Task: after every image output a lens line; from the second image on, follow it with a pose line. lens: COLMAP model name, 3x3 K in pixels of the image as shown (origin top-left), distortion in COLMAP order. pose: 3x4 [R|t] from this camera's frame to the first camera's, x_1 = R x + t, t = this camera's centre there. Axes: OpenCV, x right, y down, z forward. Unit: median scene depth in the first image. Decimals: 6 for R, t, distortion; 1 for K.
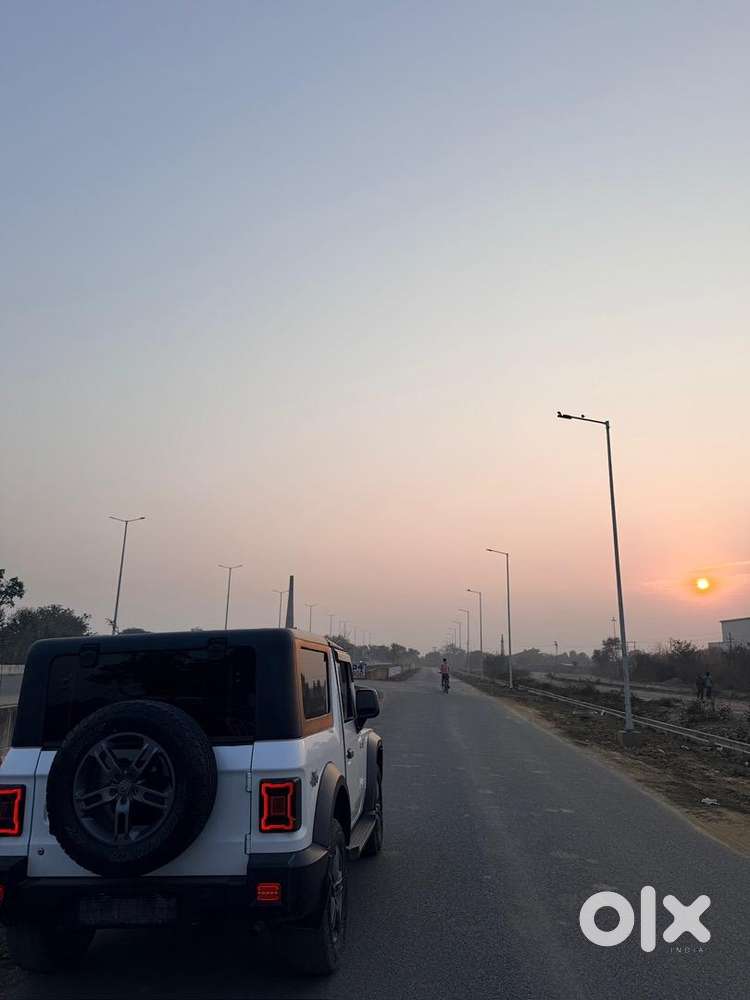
lens RADIAL K [[689.0, 0, 372.7], [0, 689.0, 502.0], [0, 0, 1]] dist [0.051054, -0.020971]
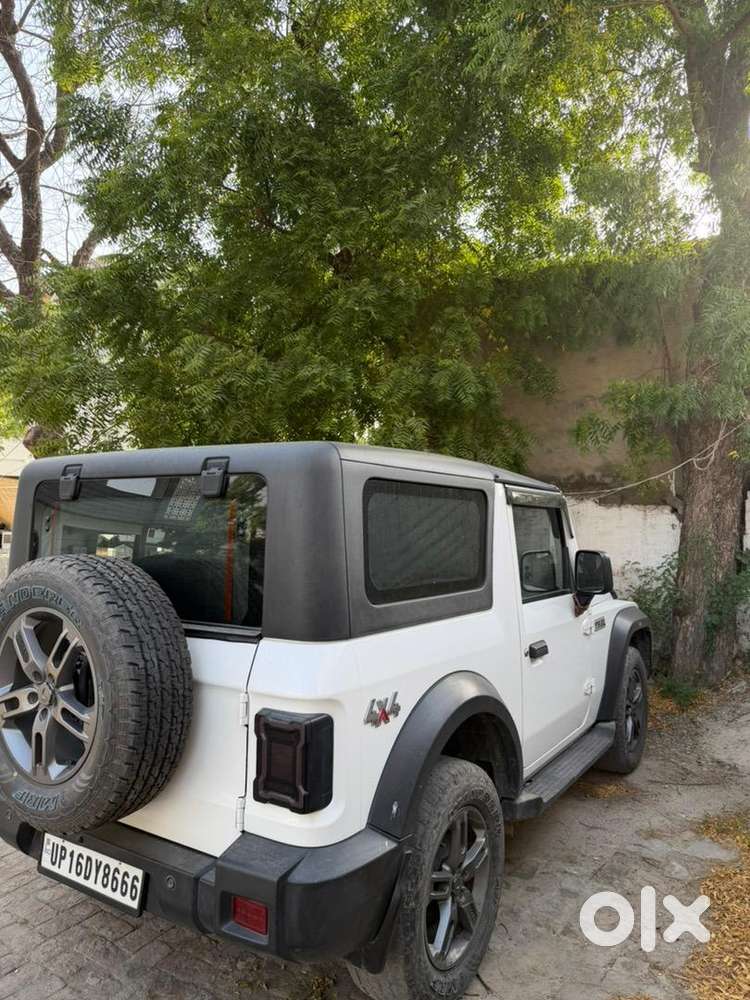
lens RADIAL K [[689.0, 0, 373.3], [0, 689.0, 500.8], [0, 0, 1]] dist [0.051054, -0.020971]
pose [[0.888325, 0.015971, -0.458938, 0.166826], [0.082978, 0.977362, 0.194625, 0.143064], [0.451657, -0.210972, 0.866889, 0.607729]]
